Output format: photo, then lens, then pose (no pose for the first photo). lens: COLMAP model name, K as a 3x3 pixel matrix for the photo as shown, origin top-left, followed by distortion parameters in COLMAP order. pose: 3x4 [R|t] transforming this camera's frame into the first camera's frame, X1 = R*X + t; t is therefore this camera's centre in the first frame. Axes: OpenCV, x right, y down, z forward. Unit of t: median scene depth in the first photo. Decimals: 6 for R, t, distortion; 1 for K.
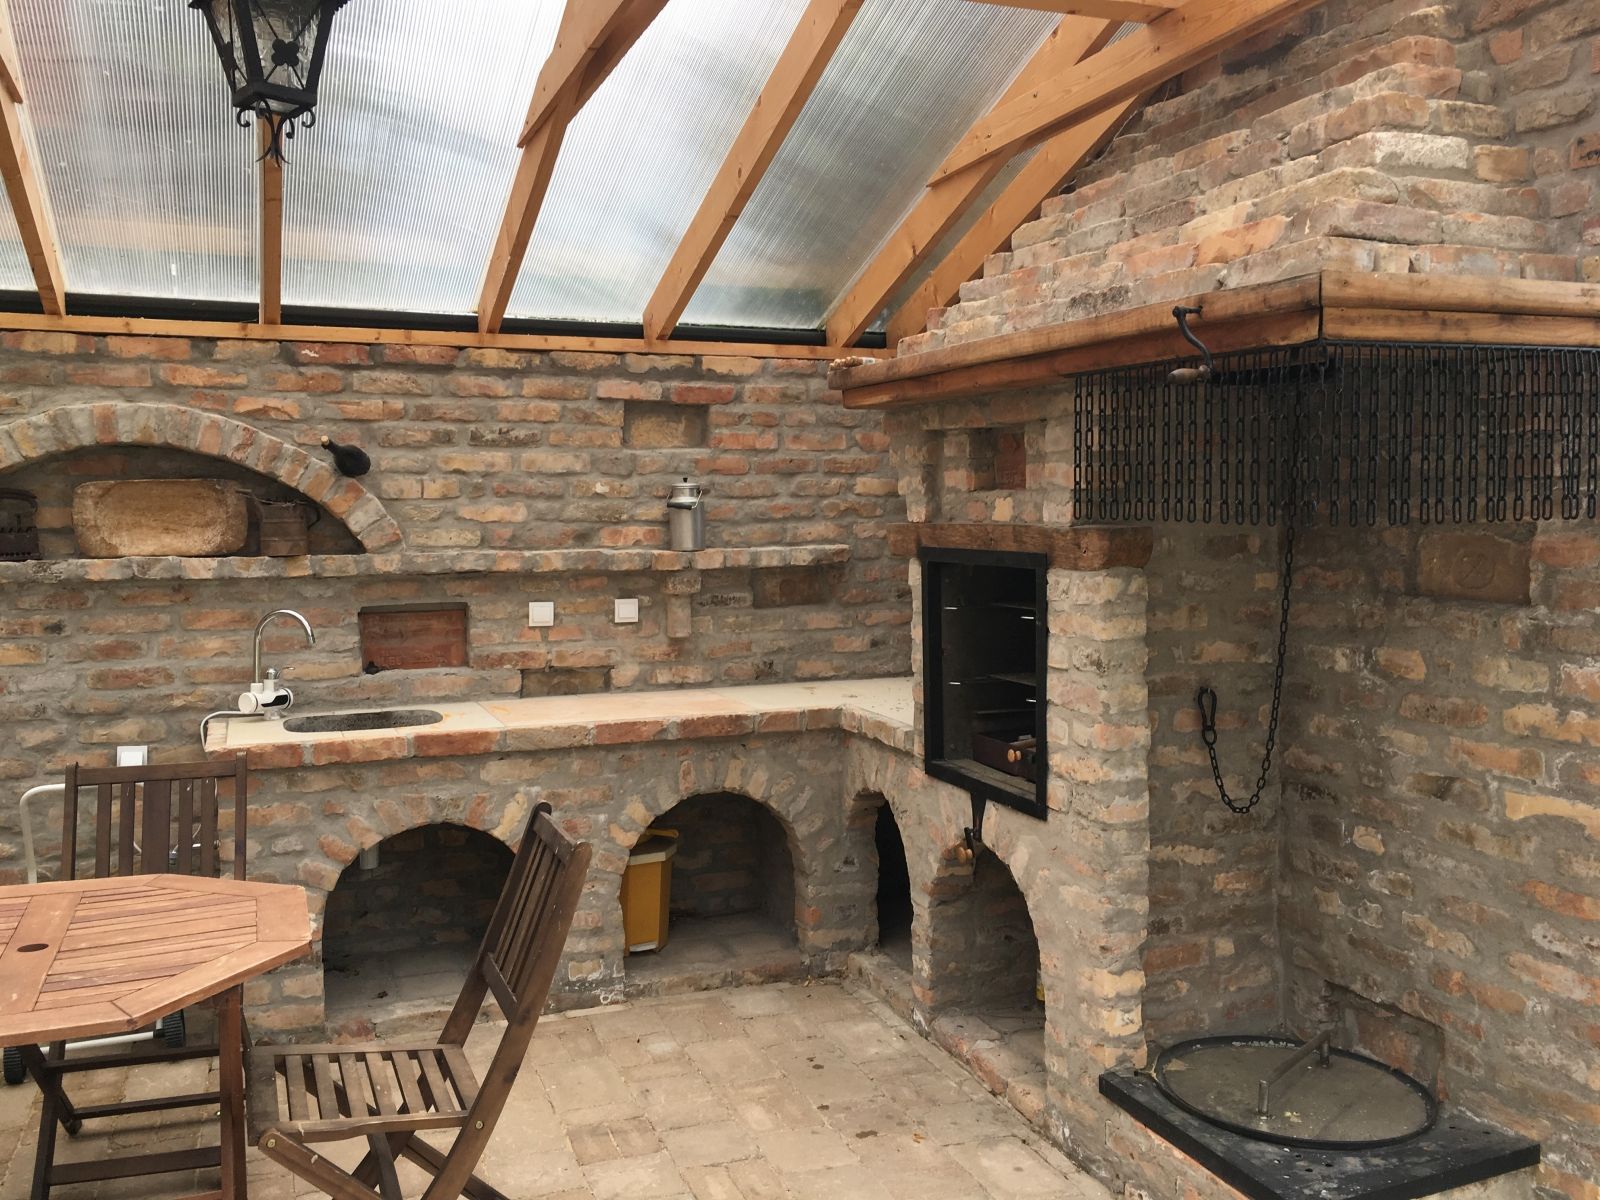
lens RADIAL K [[1339.0, 0, 788.8], [0, 1339.0, 595.5], [0, 0, 1]] dist [0.075221, -0.110408]
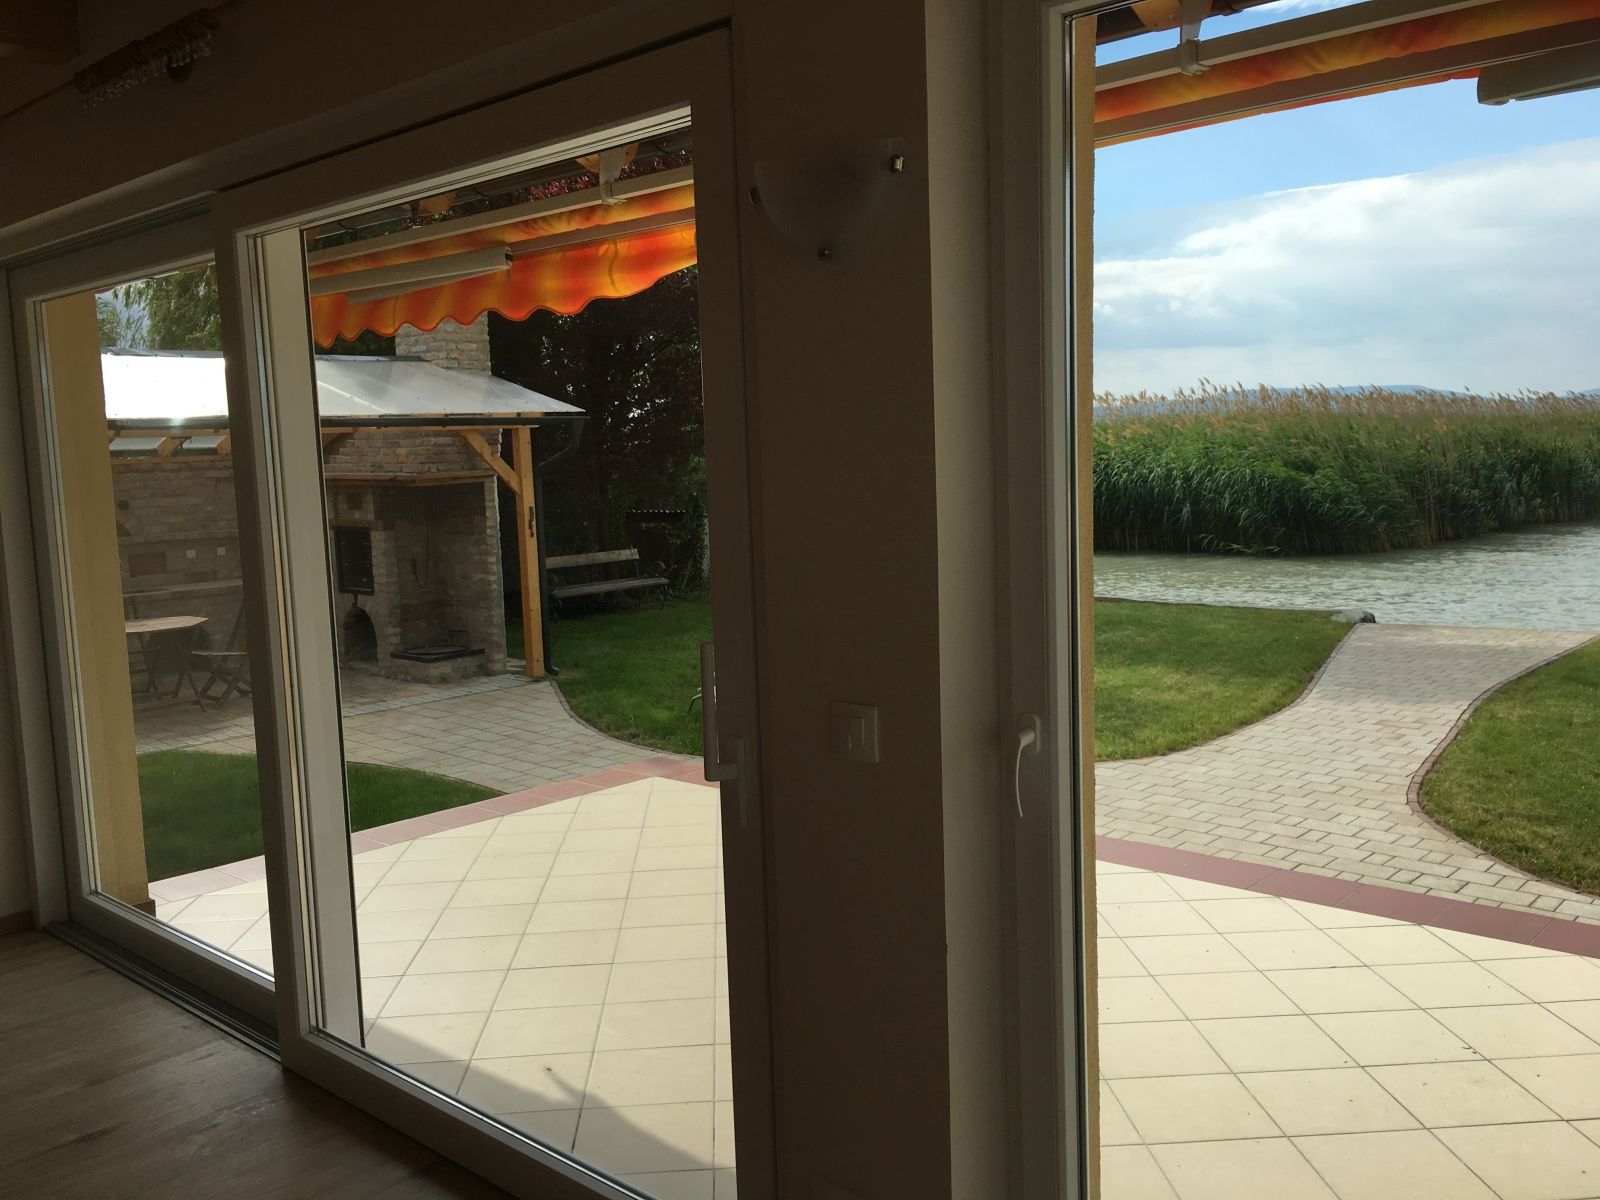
lens RADIAL K [[1357.0, 0, 795.2], [0, 1357.0, 589.0], [0, 0, 1]] dist [0.077190, -0.108981]
pose [[0.894665, -0.070166, 0.441192, -0.358379], [0.053864, 0.997326, 0.049385, 0.014474], [-0.443478, -0.020418, 0.896053, -2.396944]]
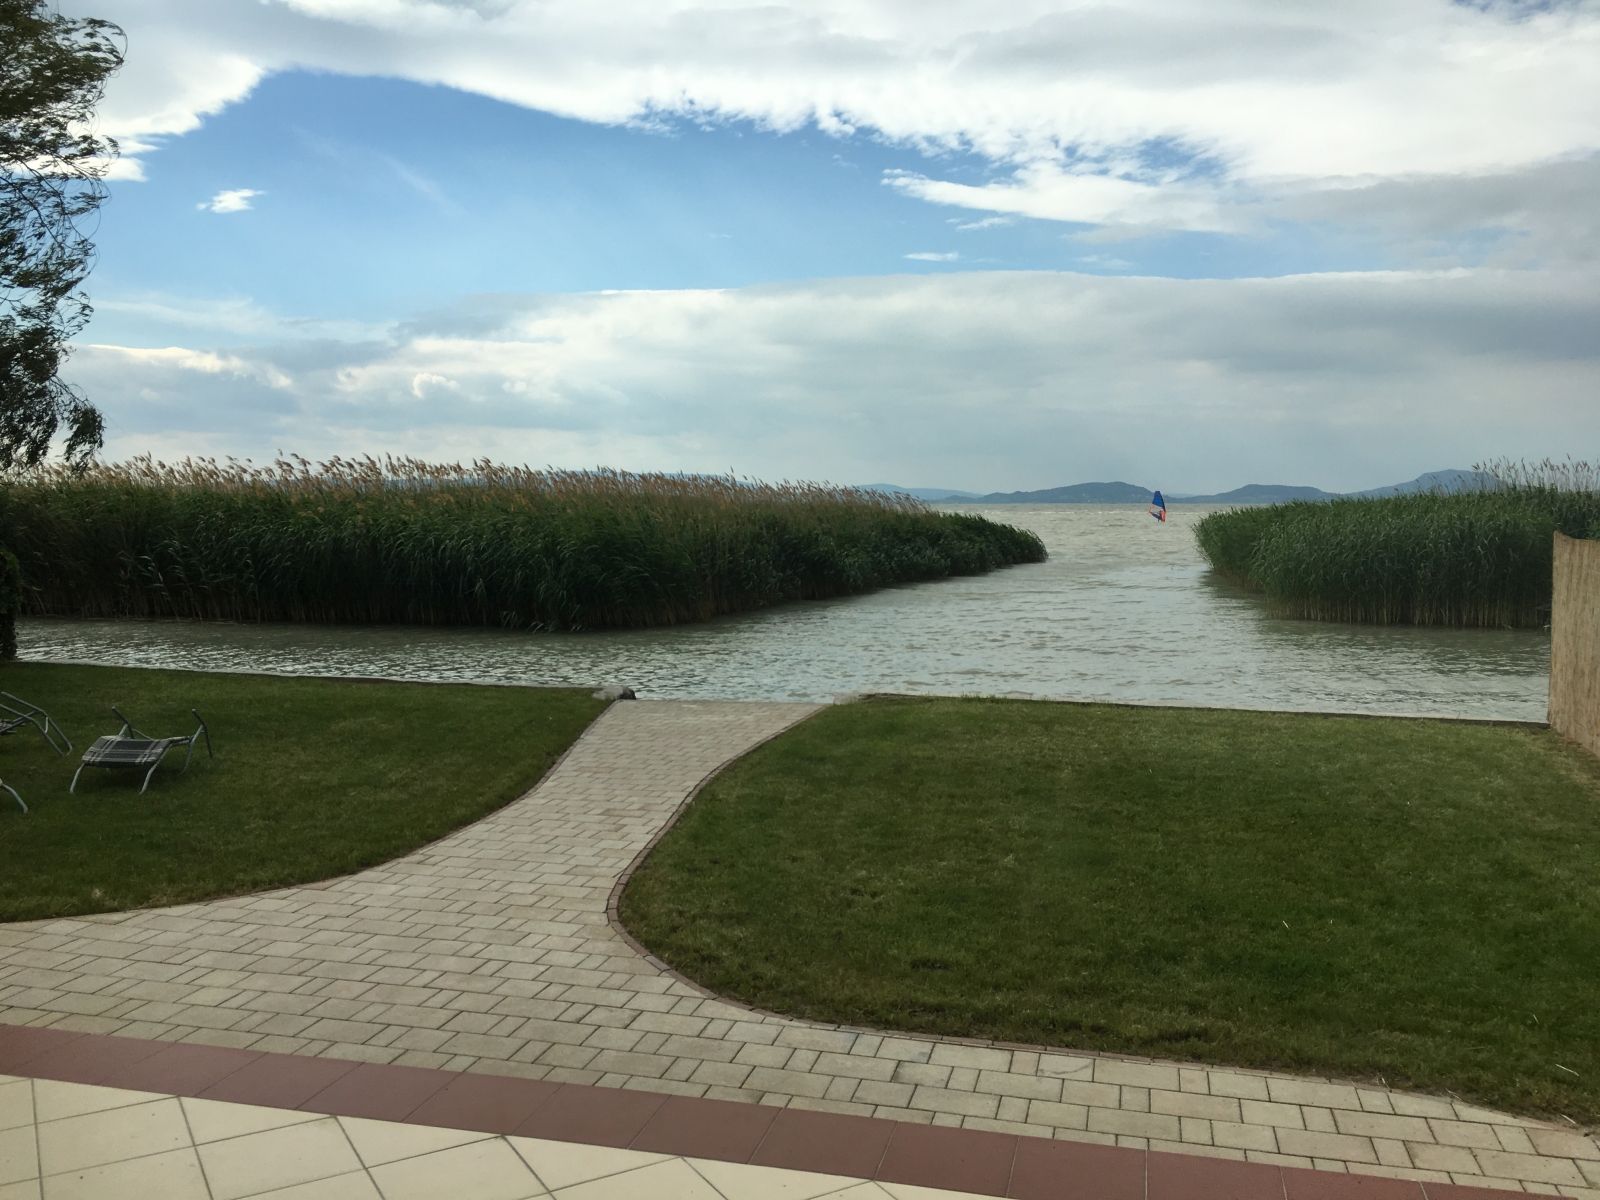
lens RADIAL K [[1339.0, 0, 788.8], [0, 1339.0, 595.5], [0, 0, 1]] dist [0.075221, -0.110408]
pose [[0.594324, -0.042753, 0.803088, 0.030786], [0.040012, 0.998921, 0.023568, 0.026202], [-0.803230, 0.018127, 0.595394, -2.262855]]
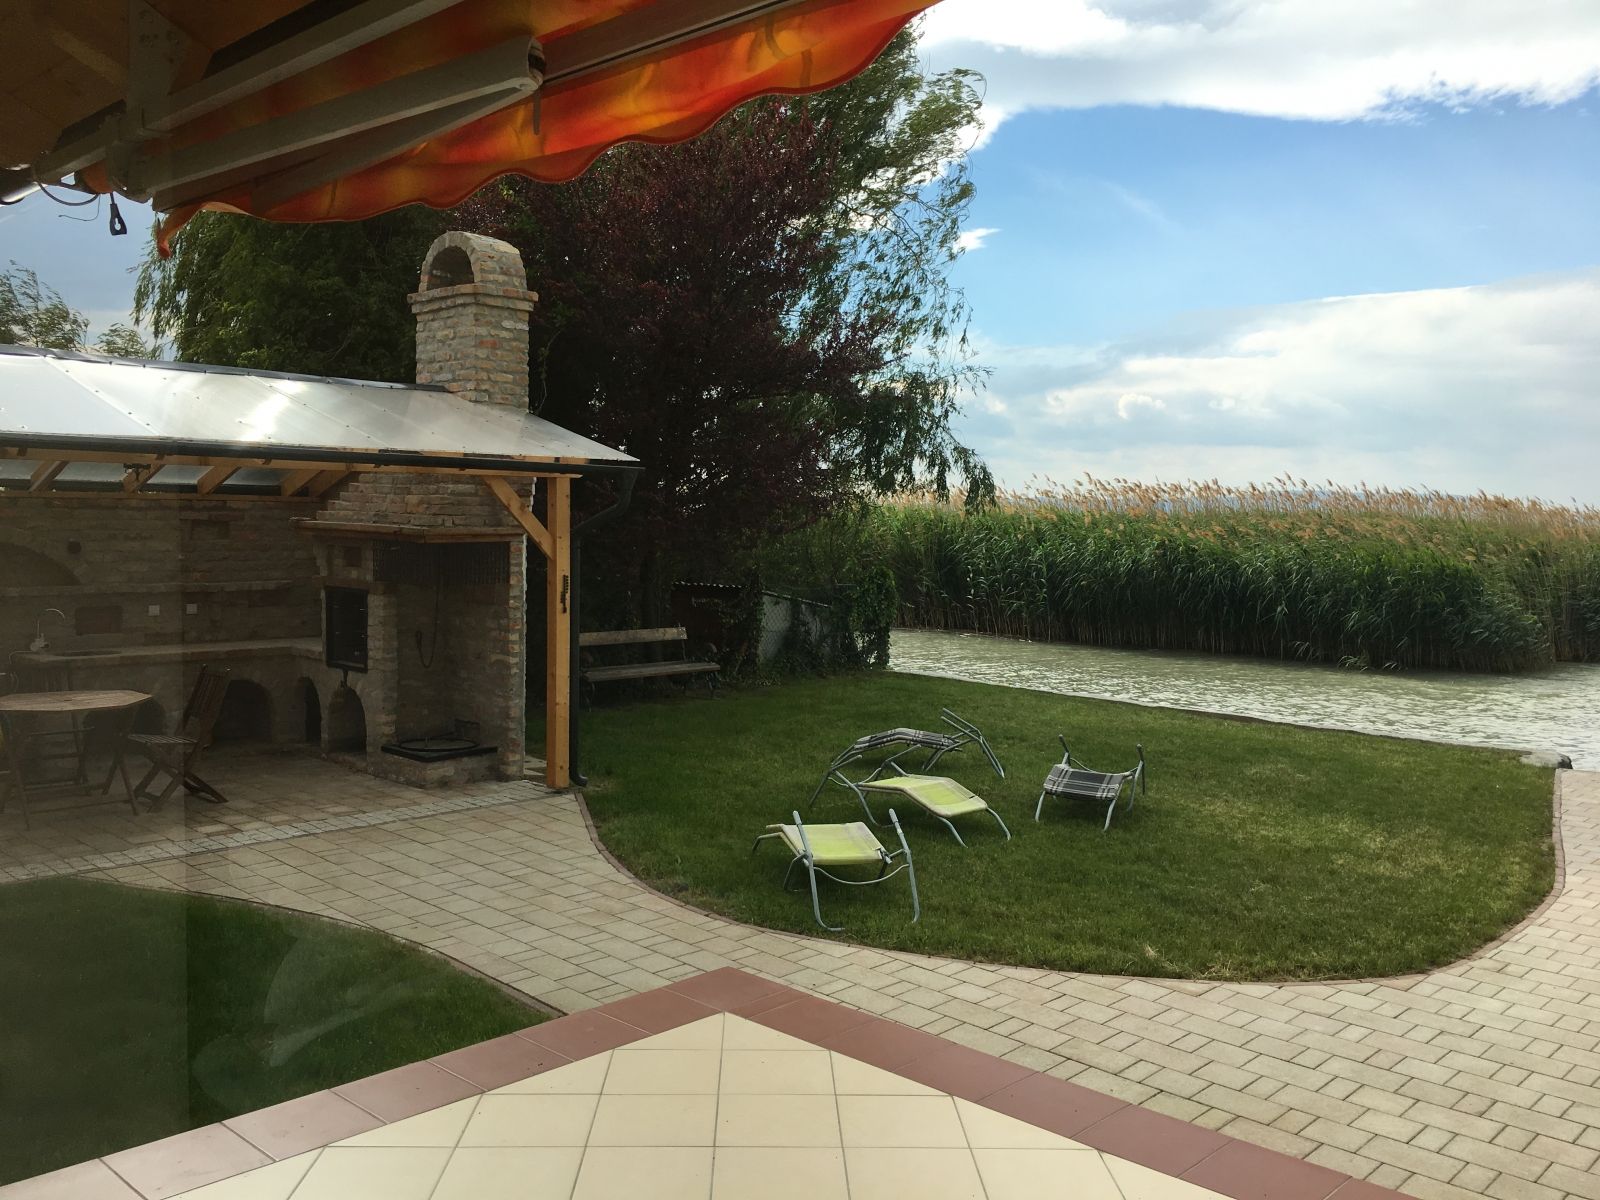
lens RADIAL K [[1339.0, 0, 788.8], [0, 1339.0, 595.5], [0, 0, 1]] dist [0.075221, -0.110408]
pose [[0.908151, 0.000206, 0.418642, -0.183502], [0.000377, 0.999999, -0.001310, -0.009662], [-0.418642, 0.001347, 0.908150, -1.787442]]
